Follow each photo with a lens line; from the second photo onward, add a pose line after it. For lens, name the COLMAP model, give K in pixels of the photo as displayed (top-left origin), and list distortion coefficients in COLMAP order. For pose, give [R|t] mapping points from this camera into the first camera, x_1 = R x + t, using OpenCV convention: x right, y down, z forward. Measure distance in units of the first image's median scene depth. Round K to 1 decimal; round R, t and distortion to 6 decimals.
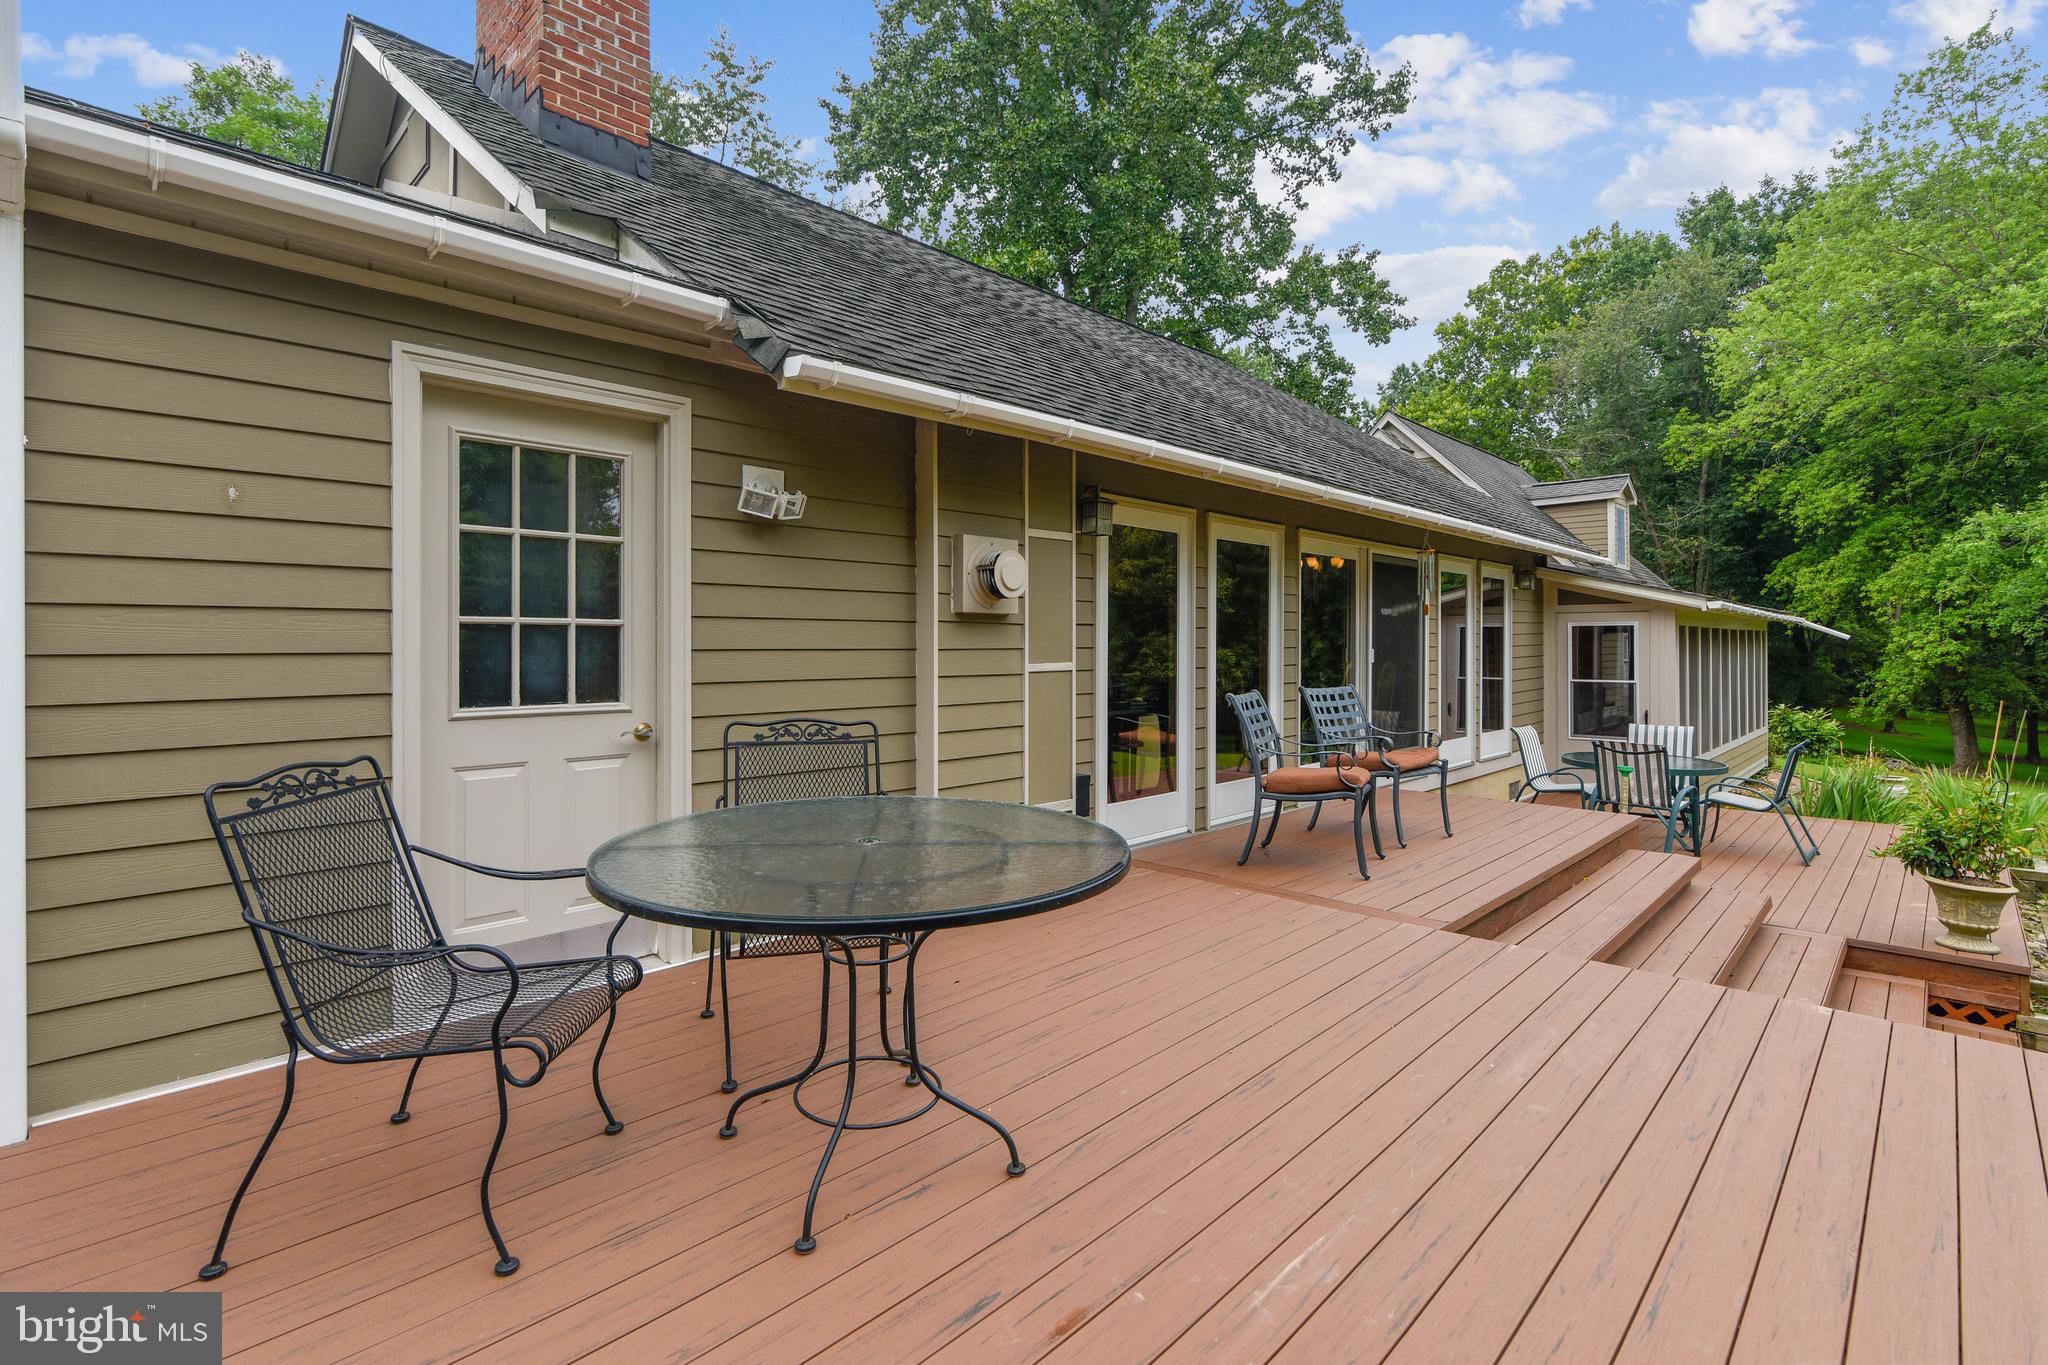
lens RADIAL K [[953.7, 0, 1011.0], [0, 953.7, 646.5], [0, 0, 1]] dist [0.001059, 0.000667]
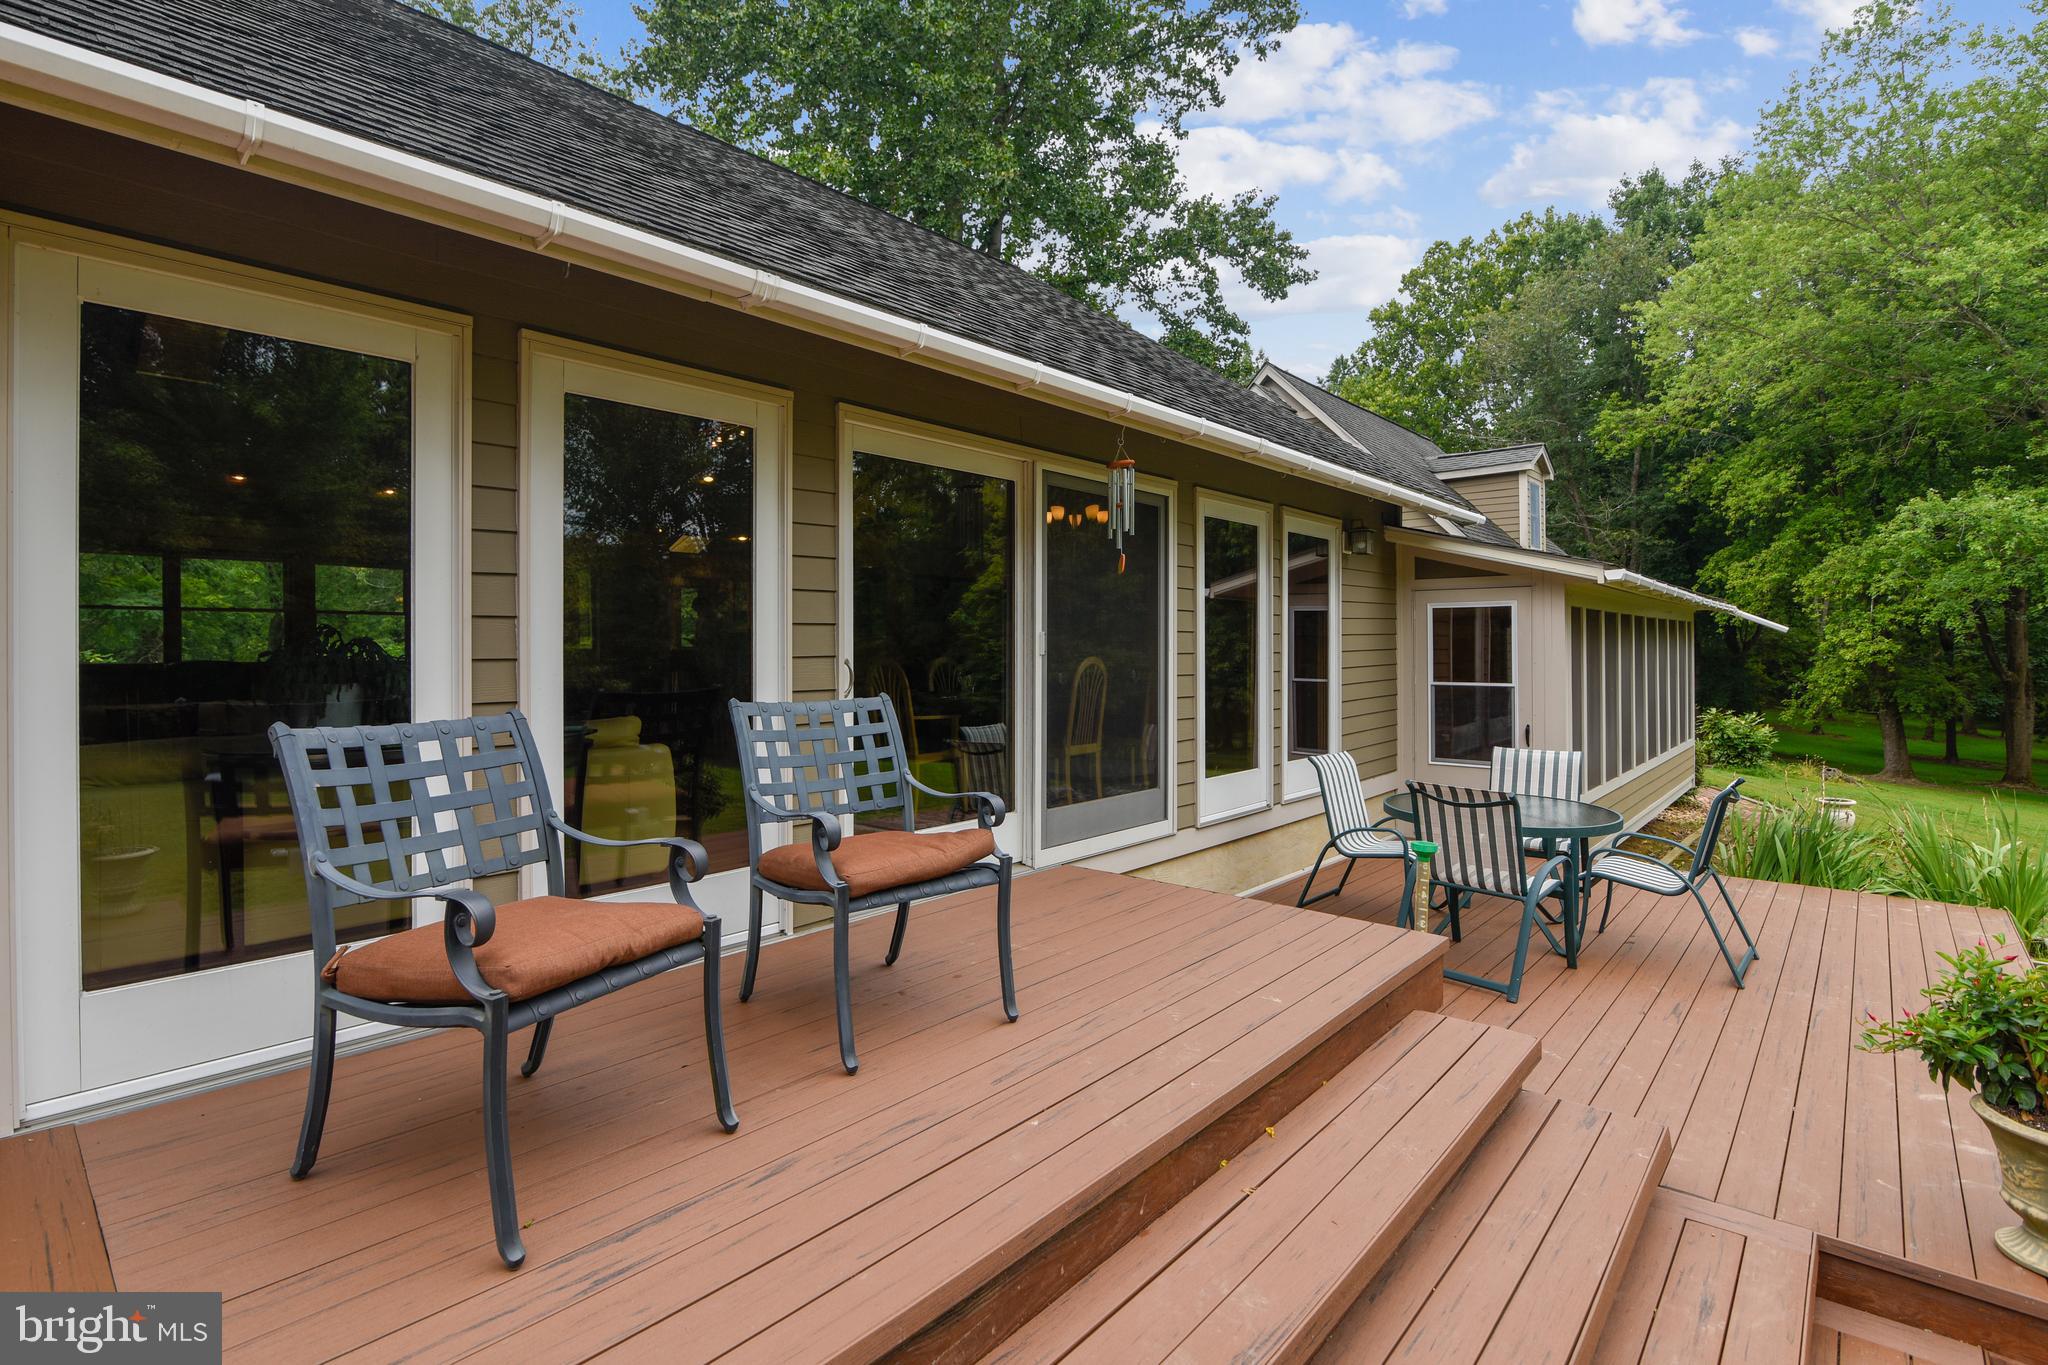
lens RADIAL K [[961.8, 0, 1026.7], [0, 961.8, 645.9], [0, 0, 1]] dist [-0.013896, 0.000161]
pose [[0.998544, -0.000019, 0.053949, 0.101625], [0.000180, 0.999996, -0.002976, 0.003911], [-0.053948, 0.002981, 0.998539, 0.122173]]
